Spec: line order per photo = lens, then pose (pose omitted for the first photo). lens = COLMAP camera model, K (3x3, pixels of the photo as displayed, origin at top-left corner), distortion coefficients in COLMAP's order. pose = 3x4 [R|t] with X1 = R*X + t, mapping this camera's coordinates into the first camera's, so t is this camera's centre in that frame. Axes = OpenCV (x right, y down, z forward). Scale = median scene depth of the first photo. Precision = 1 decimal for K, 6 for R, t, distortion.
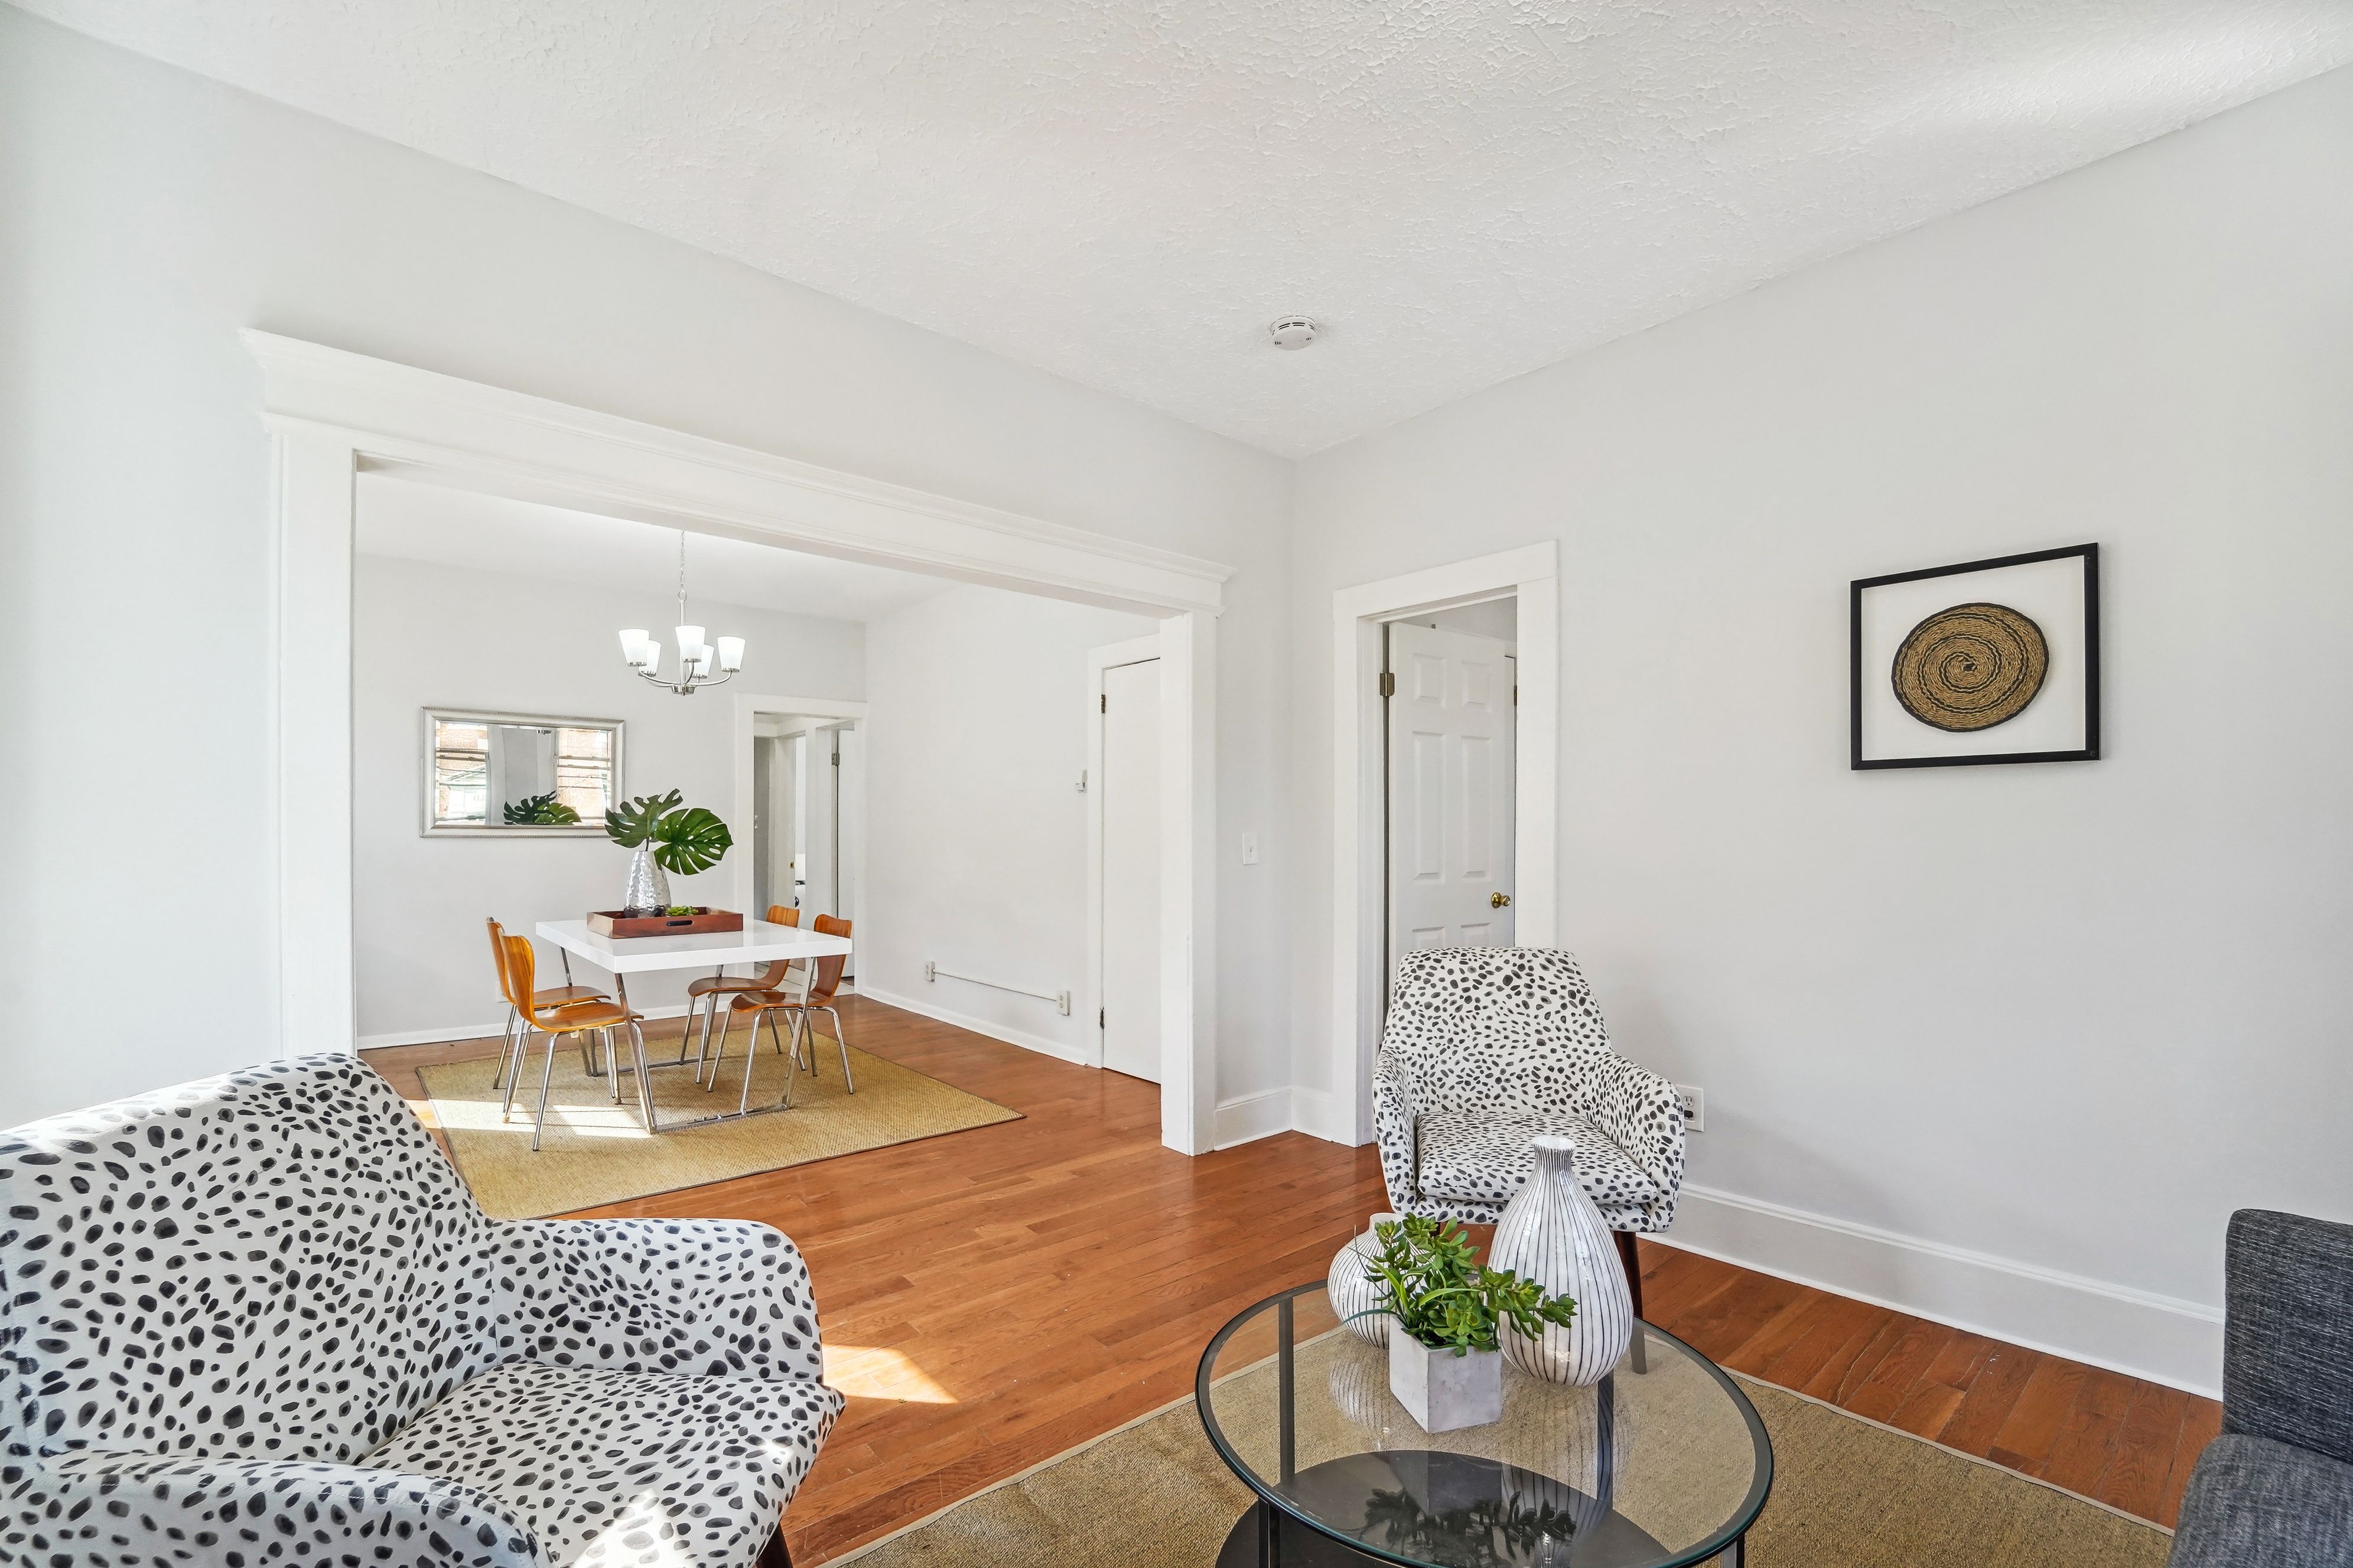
lens RADIAL K [[1024.2, 0, 1176.1], [0, 1024.2, 840.6], [0, 0, 1]] dist [-0.026274, 0.000237]
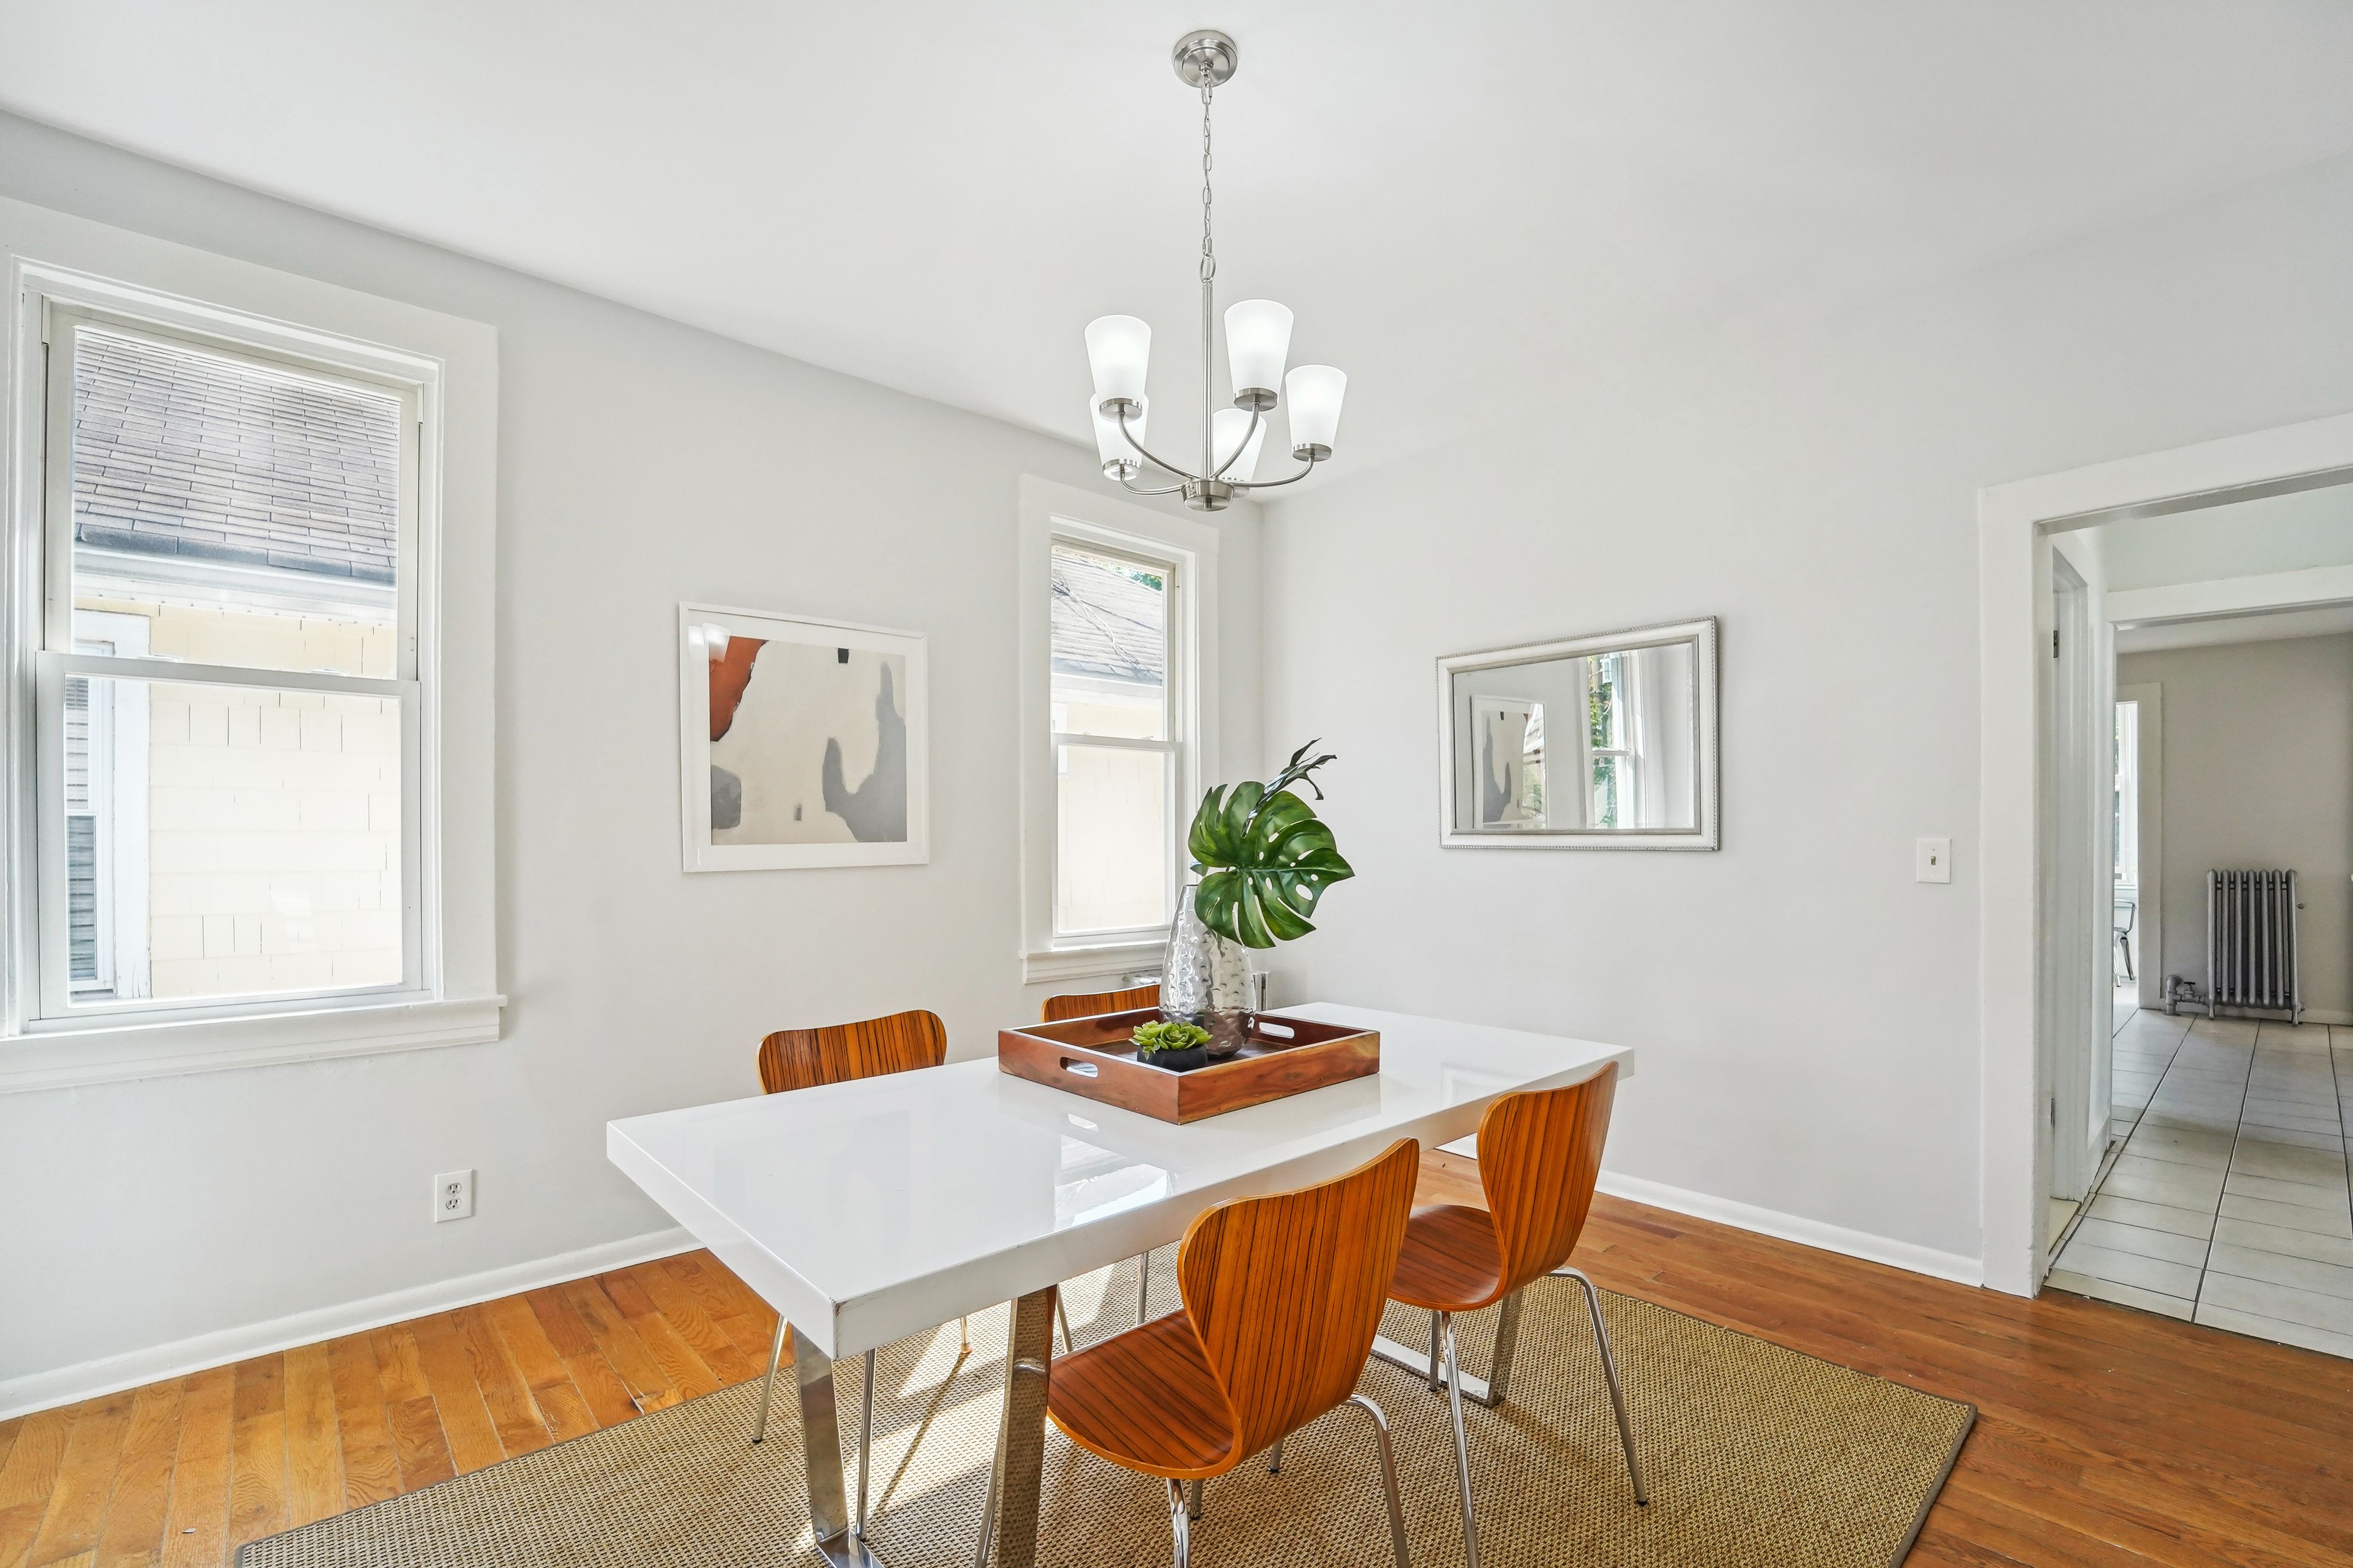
lens RADIAL K [[1024.2, 0, 1176.1], [0, 1024.2, 840.6], [0, 0, 1]] dist [-0.026274, 0.000237]
pose [[0.034661, 0.000088, -0.999399, -0.071627], [-0.011345, 0.999936, -0.000305, -0.008370], [0.999335, 0.011349, 0.034660, 0.934998]]
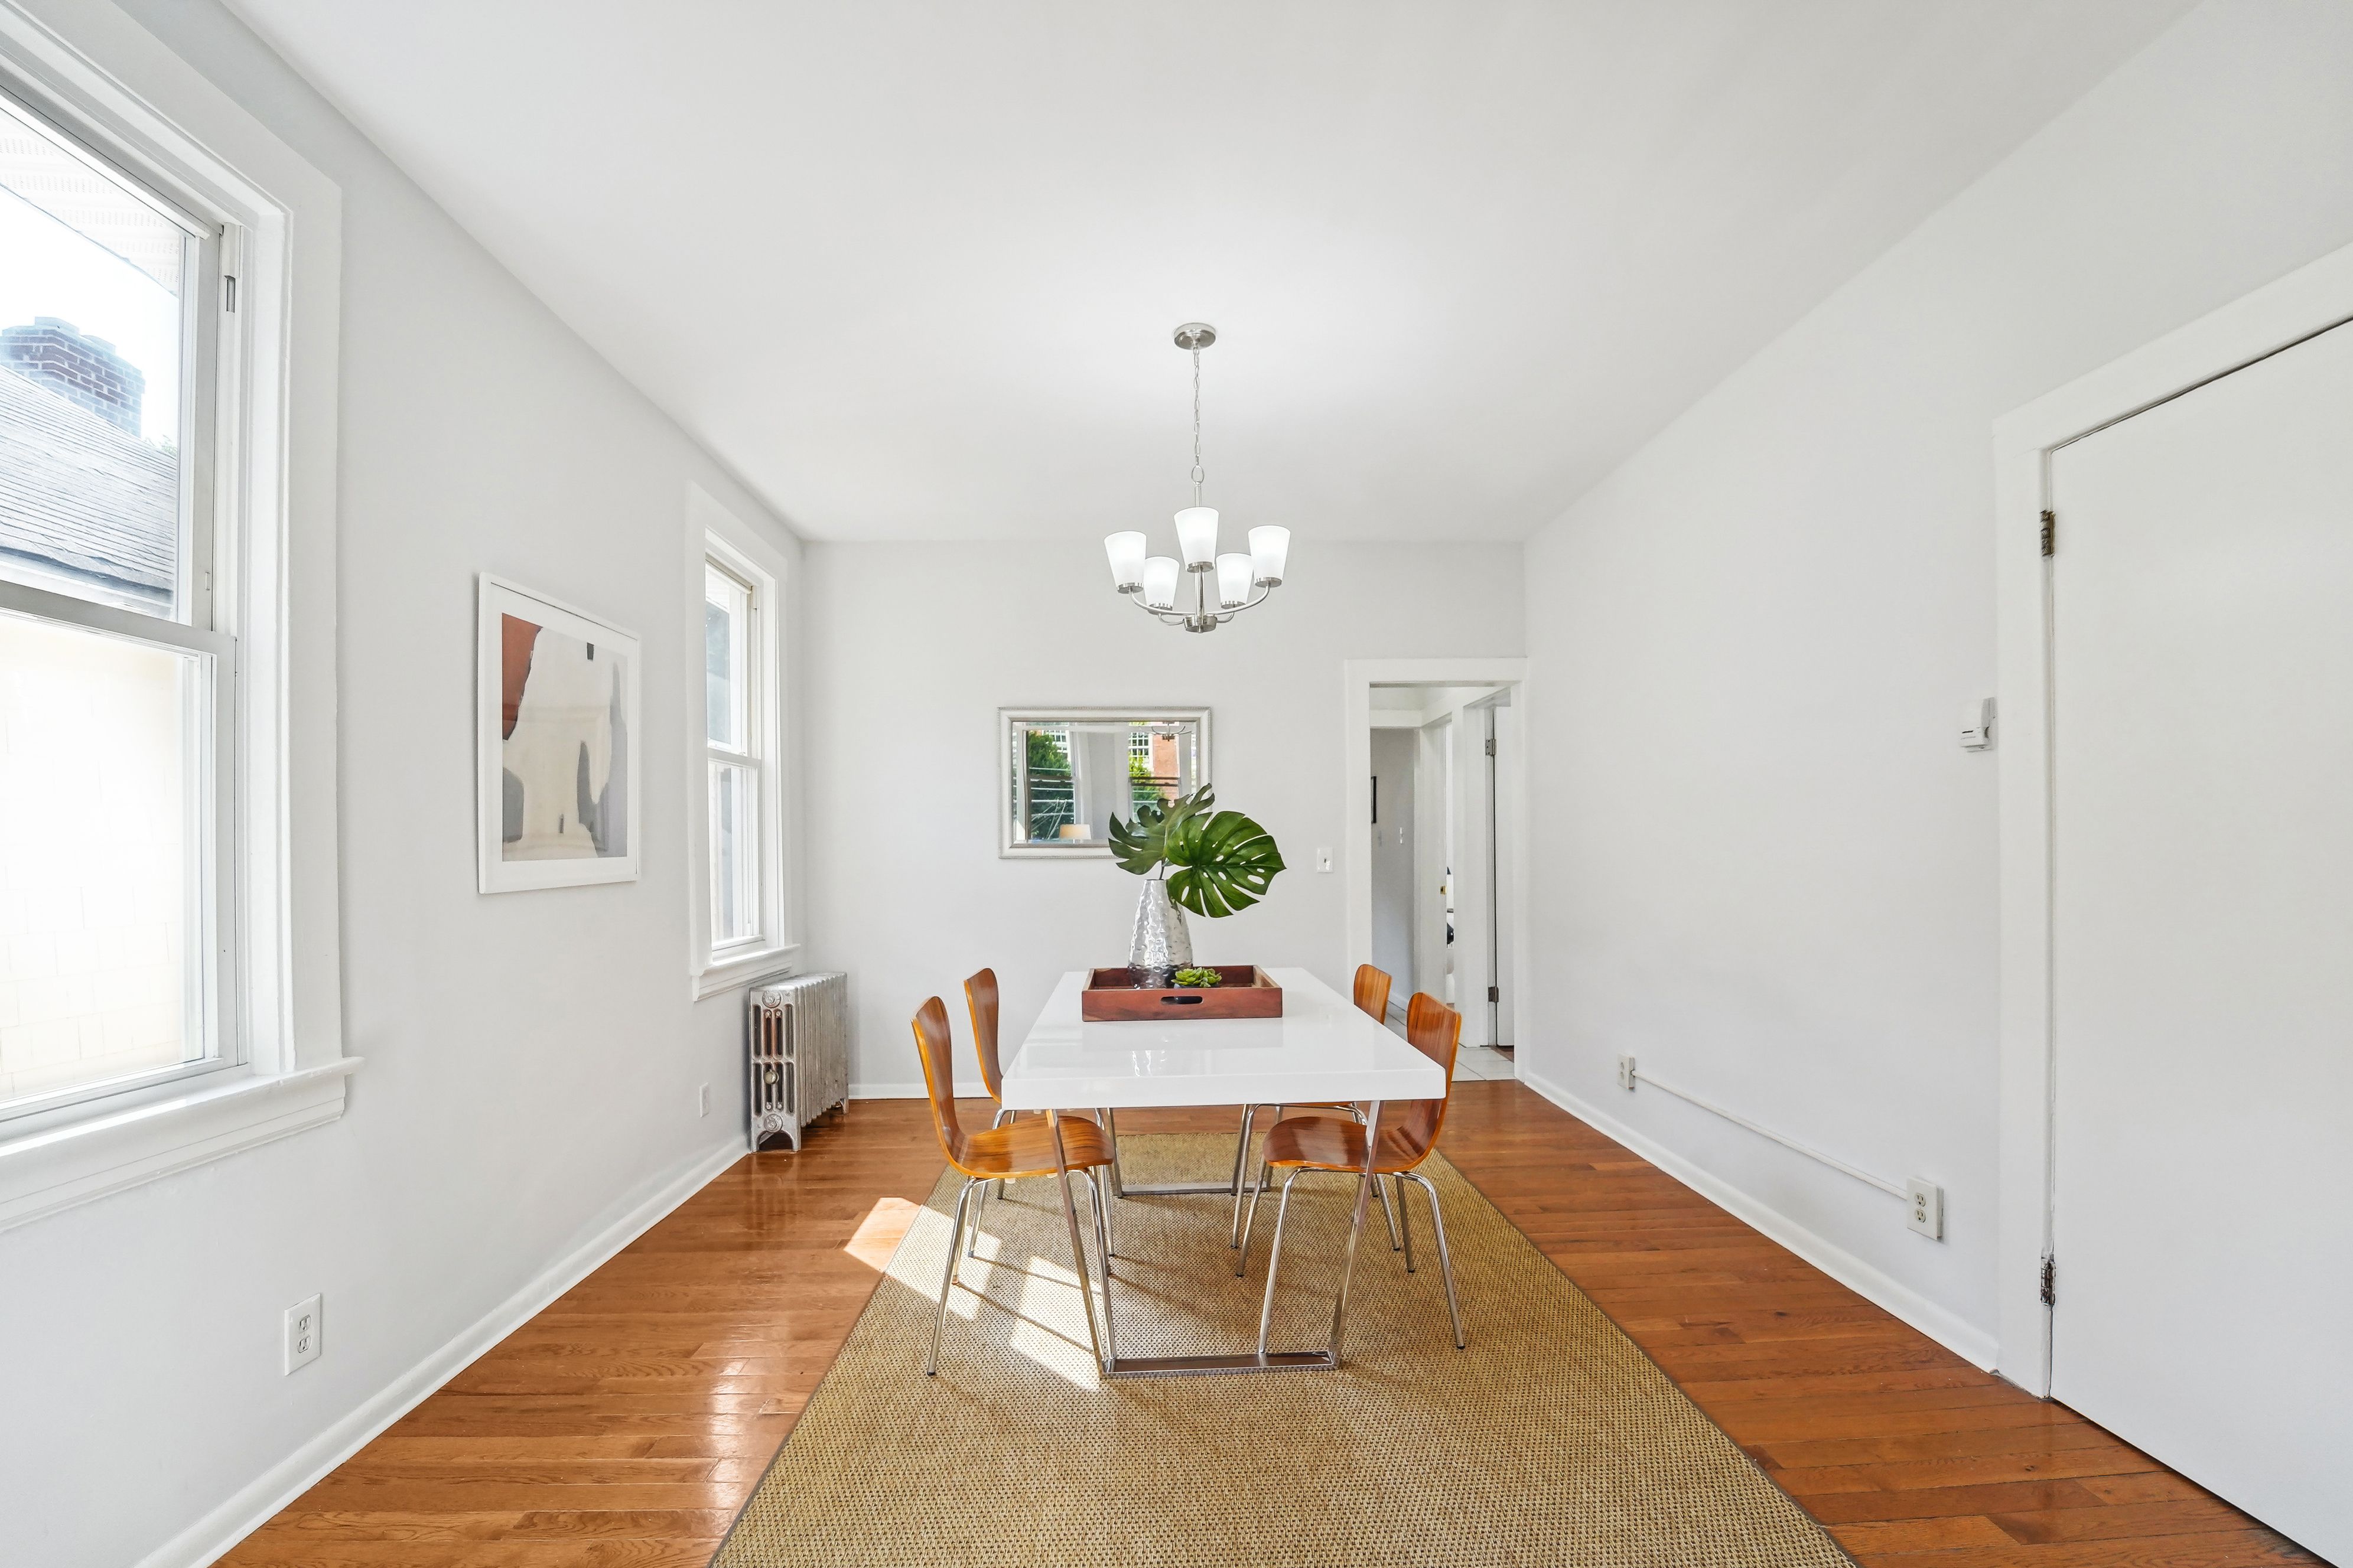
lens RADIAL K [[1024.2, 0, 1176.1], [0, 1024.2, 840.6], [0, 0, 1]] dist [-0.026274, 0.000237]
pose [[0.785532, -0.015647, -0.618623, -0.102390], [0.003286, 0.999772, -0.021116, -0.000645], [0.618812, 0.014555, 0.785404, 0.474818]]
